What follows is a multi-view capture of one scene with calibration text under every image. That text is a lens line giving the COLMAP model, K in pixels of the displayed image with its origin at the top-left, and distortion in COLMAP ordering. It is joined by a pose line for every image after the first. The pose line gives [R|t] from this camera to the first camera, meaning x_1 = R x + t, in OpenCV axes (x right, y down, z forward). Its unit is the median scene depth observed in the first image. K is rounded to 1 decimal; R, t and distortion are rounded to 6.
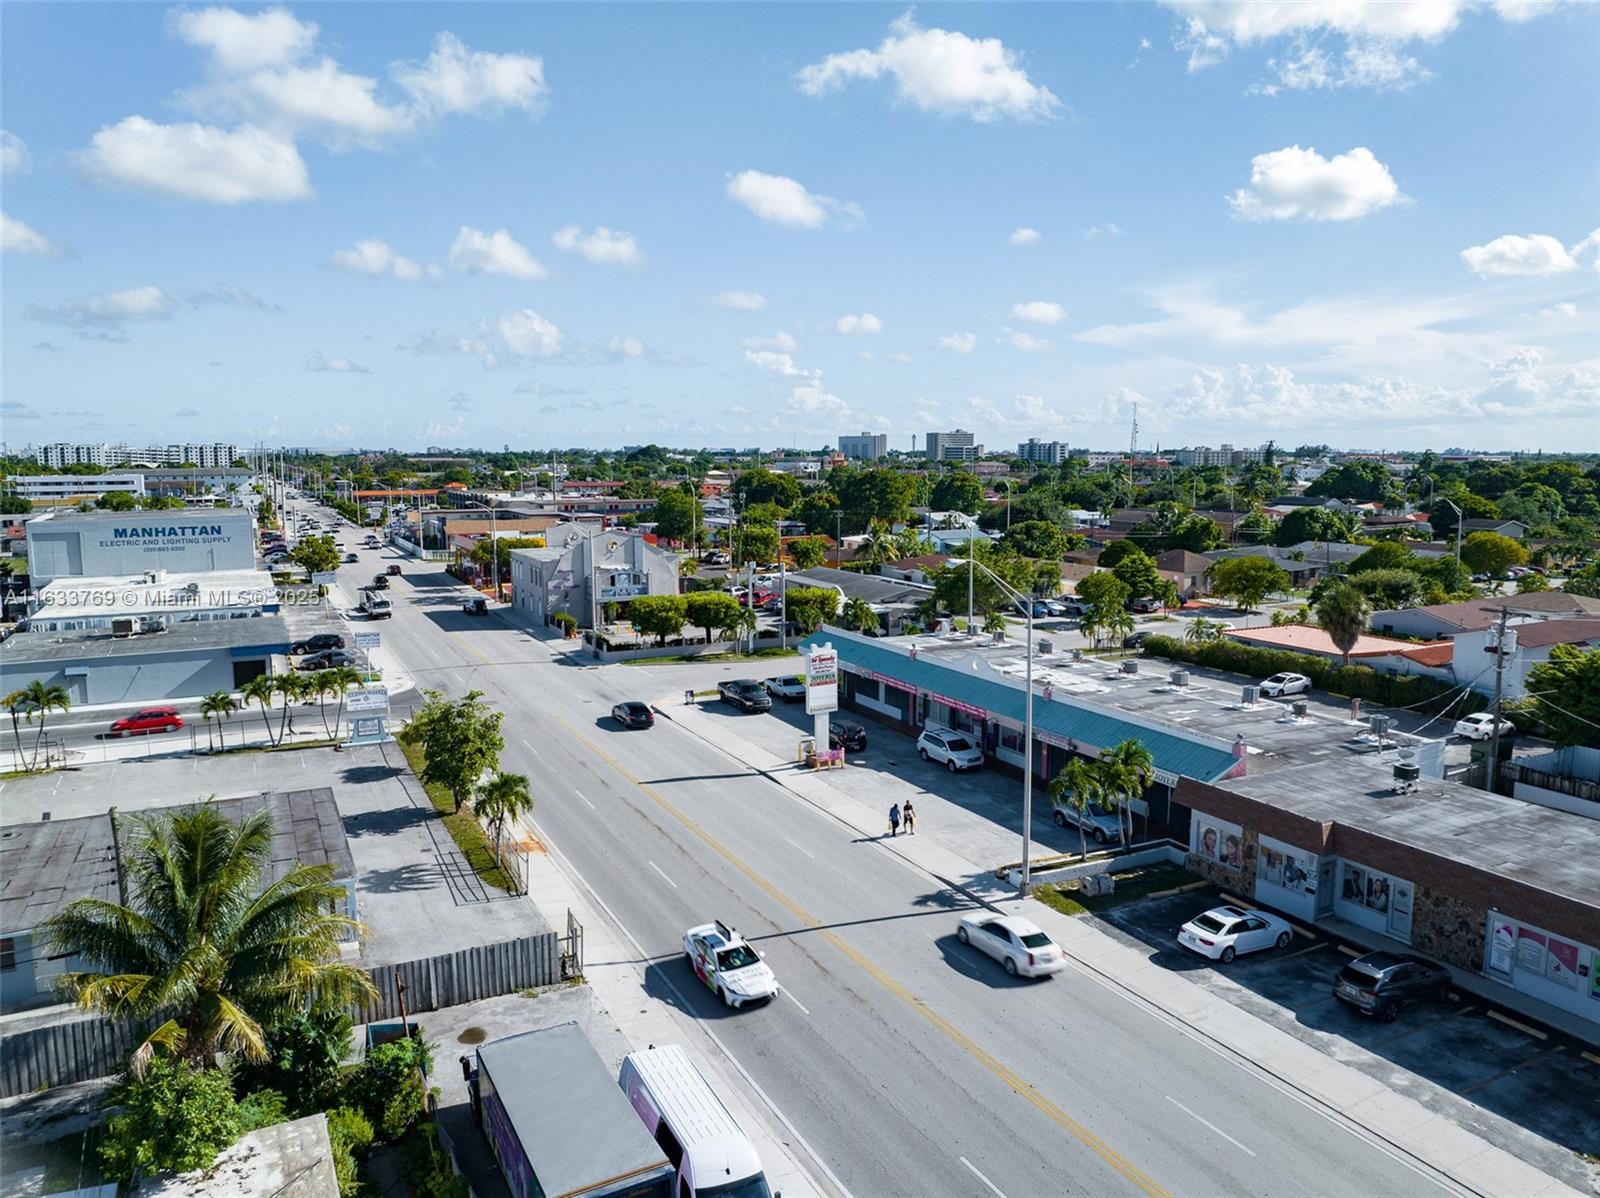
lens RADIAL K [[1084.7, 0, 800.0], [0, 1084.7, 599.0], [0, 0, 1]] dist [-0.037089, -0.006332]
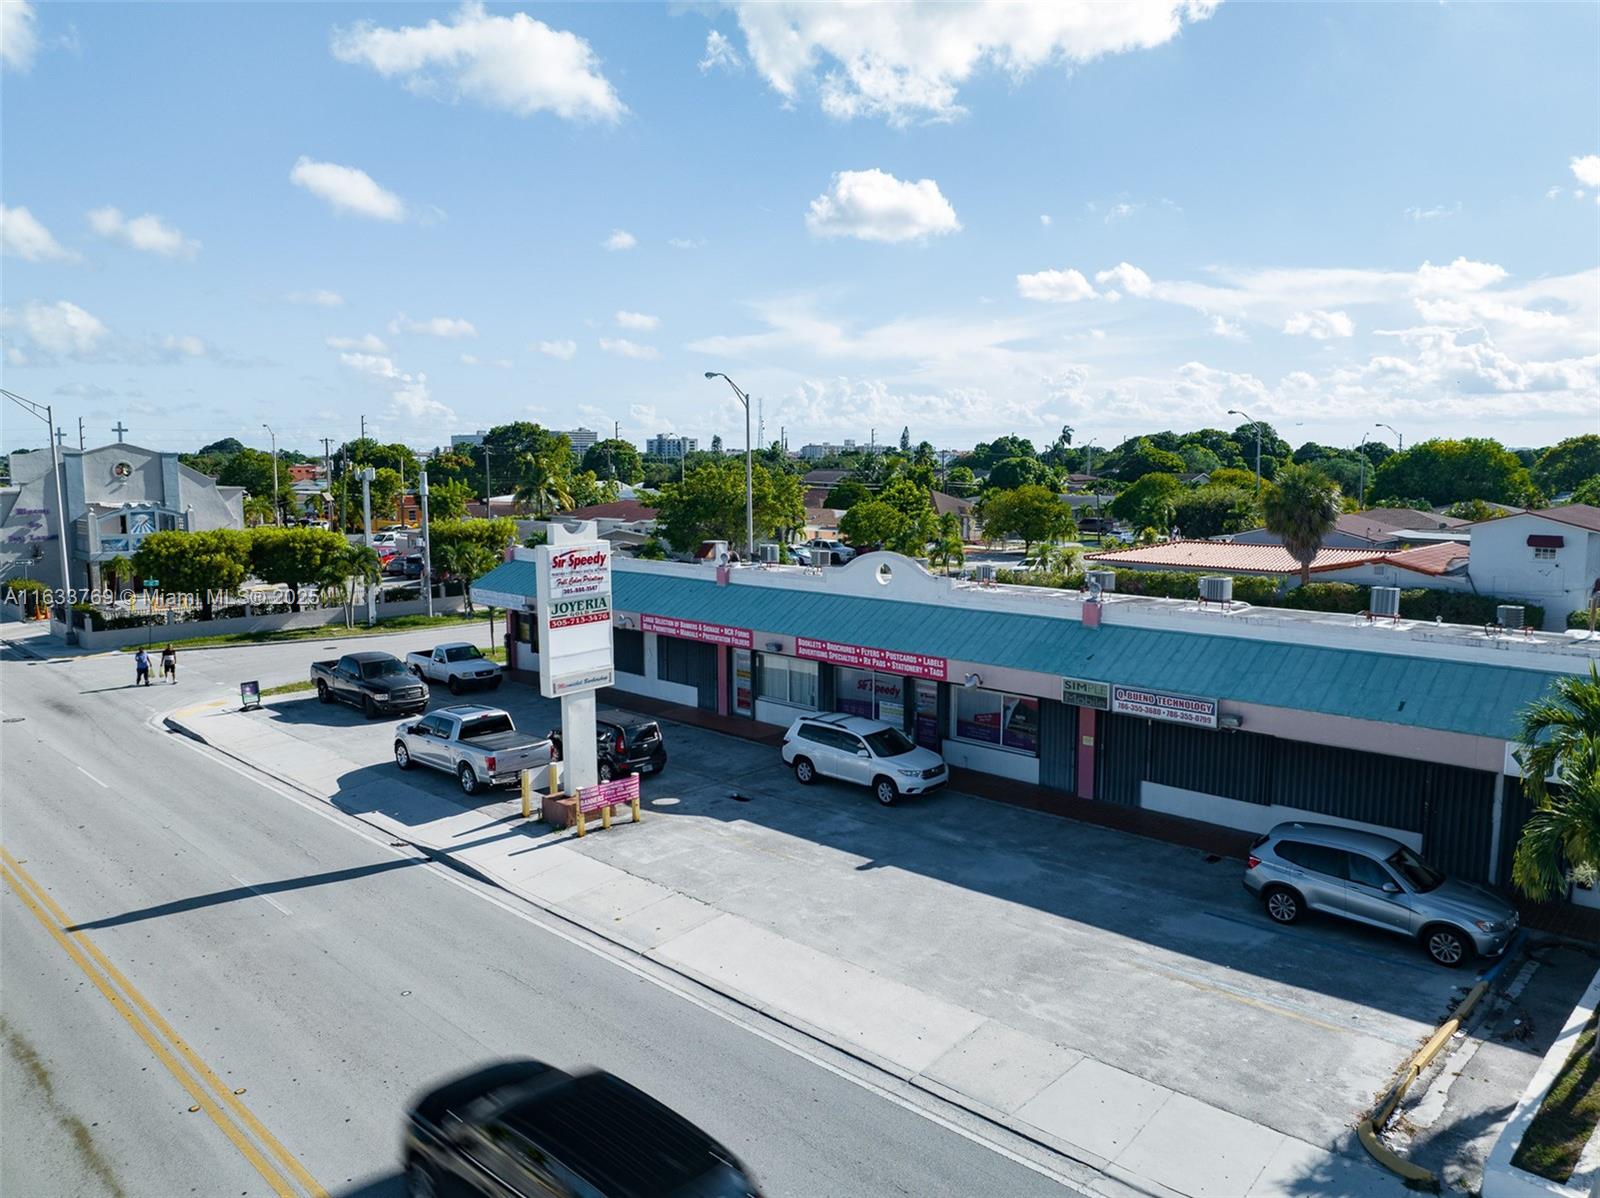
lens RADIAL K [[1084.7, 0, 800.0], [0, 1084.7, 599.0], [0, 0, 1]] dist [-0.037089, -0.006332]
pose [[0.940495, -0.040653, 0.337368, -0.031838], [0.043062, 0.999072, 0.000344, 0.060487], [-0.337069, 0.014204, 0.941373, 0.483500]]
